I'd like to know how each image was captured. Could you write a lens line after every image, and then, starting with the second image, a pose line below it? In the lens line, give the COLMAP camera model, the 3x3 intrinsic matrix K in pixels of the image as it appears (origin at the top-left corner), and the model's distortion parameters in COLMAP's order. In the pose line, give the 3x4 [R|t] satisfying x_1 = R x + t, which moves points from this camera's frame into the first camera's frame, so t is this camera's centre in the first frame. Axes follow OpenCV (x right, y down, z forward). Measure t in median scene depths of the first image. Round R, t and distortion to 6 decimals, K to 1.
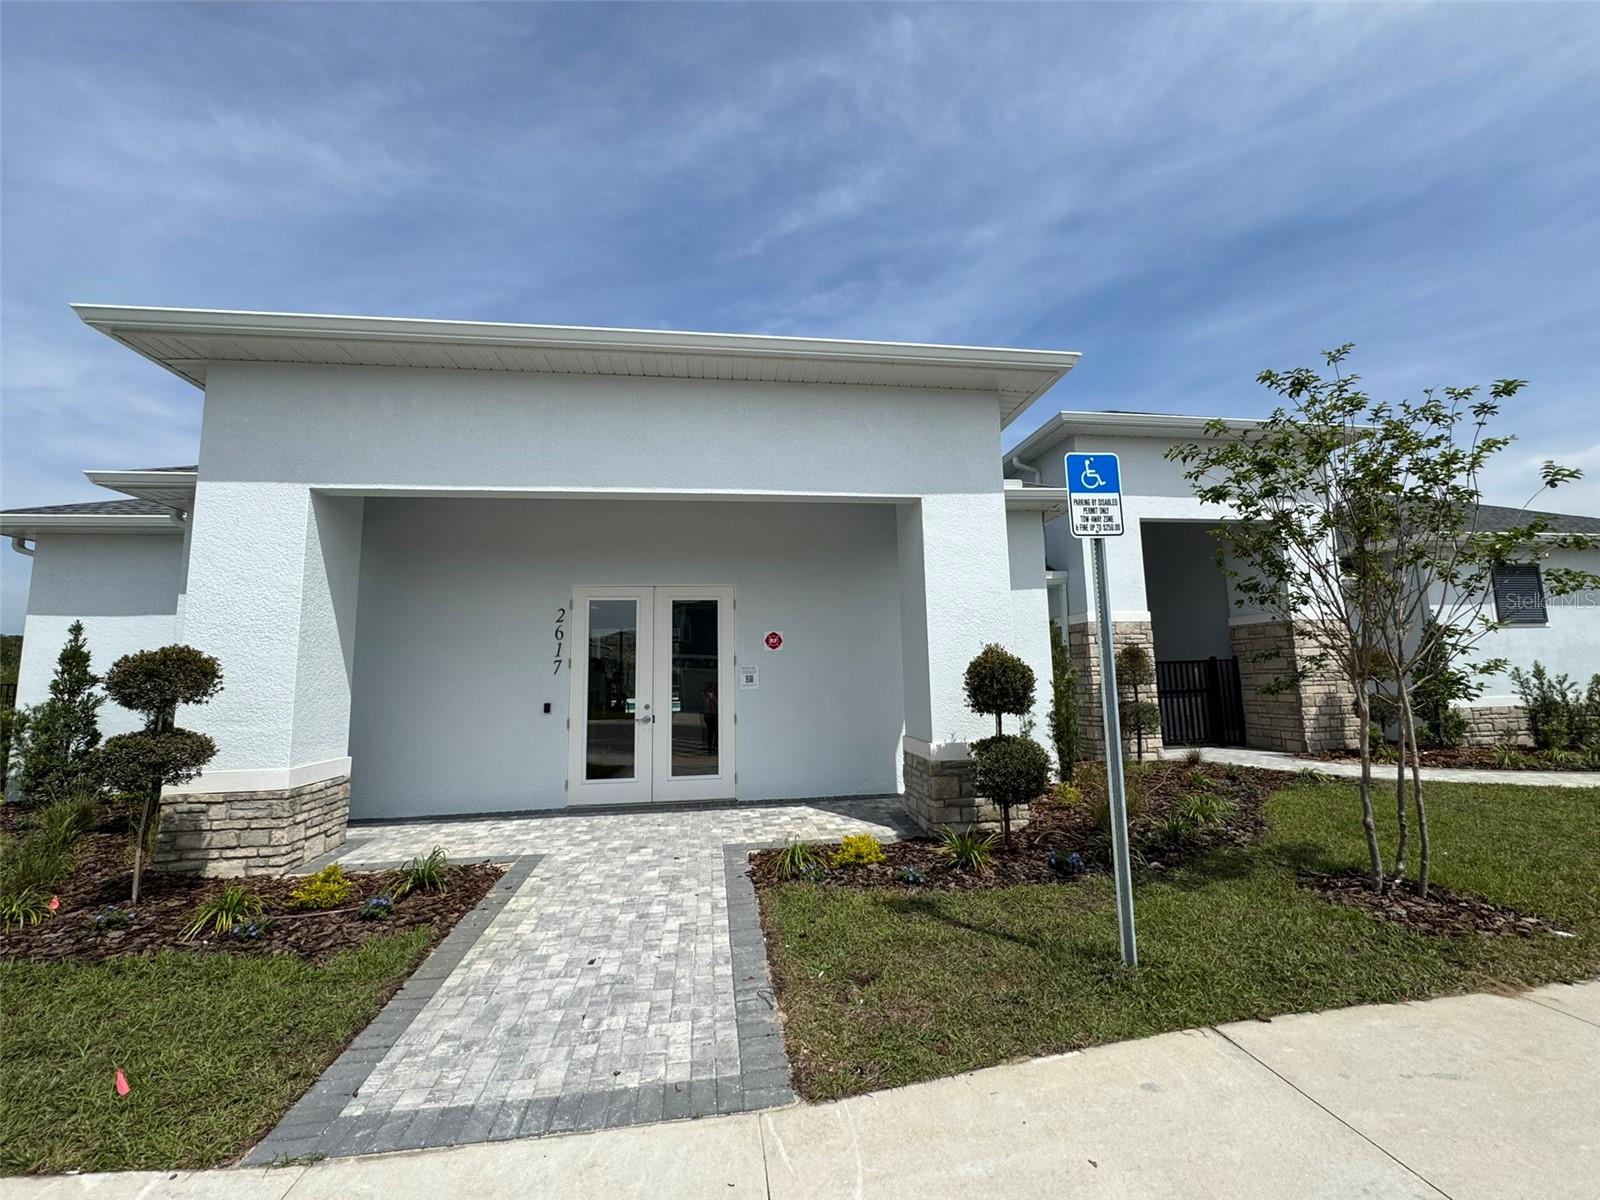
lens RADIAL K [[647.3, 0, 800.0], [0, 647.3, 600.0], [0, 0, 1]] dist [-0.002065, -0.000049]
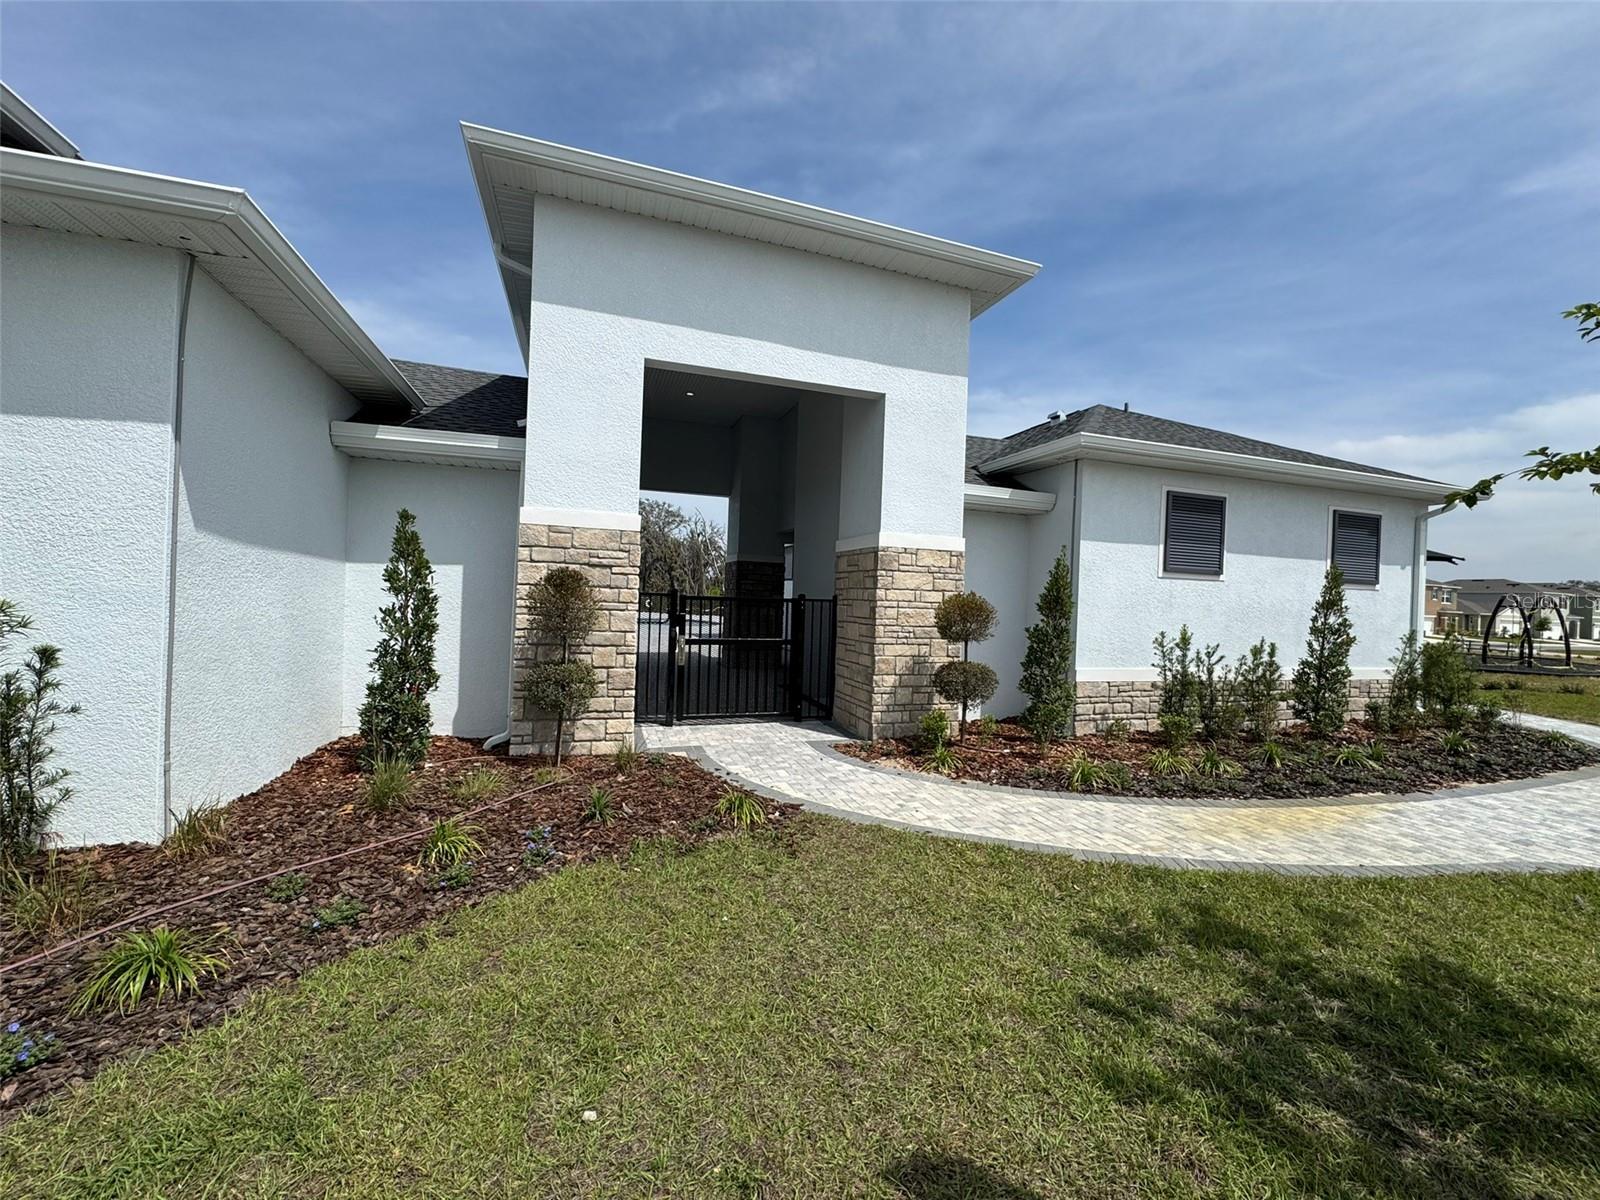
lens RADIAL K [[647.3, 0, 800.0], [0, 647.3, 600.0], [0, 0, 1]] dist [-0.002065, -0.000049]
pose [[0.981846, 0.055021, 0.181523, 0.570634], [-0.077948, 0.989503, 0.121687, 0.010148], [-0.172922, -0.133627, 0.975829, 0.356723]]
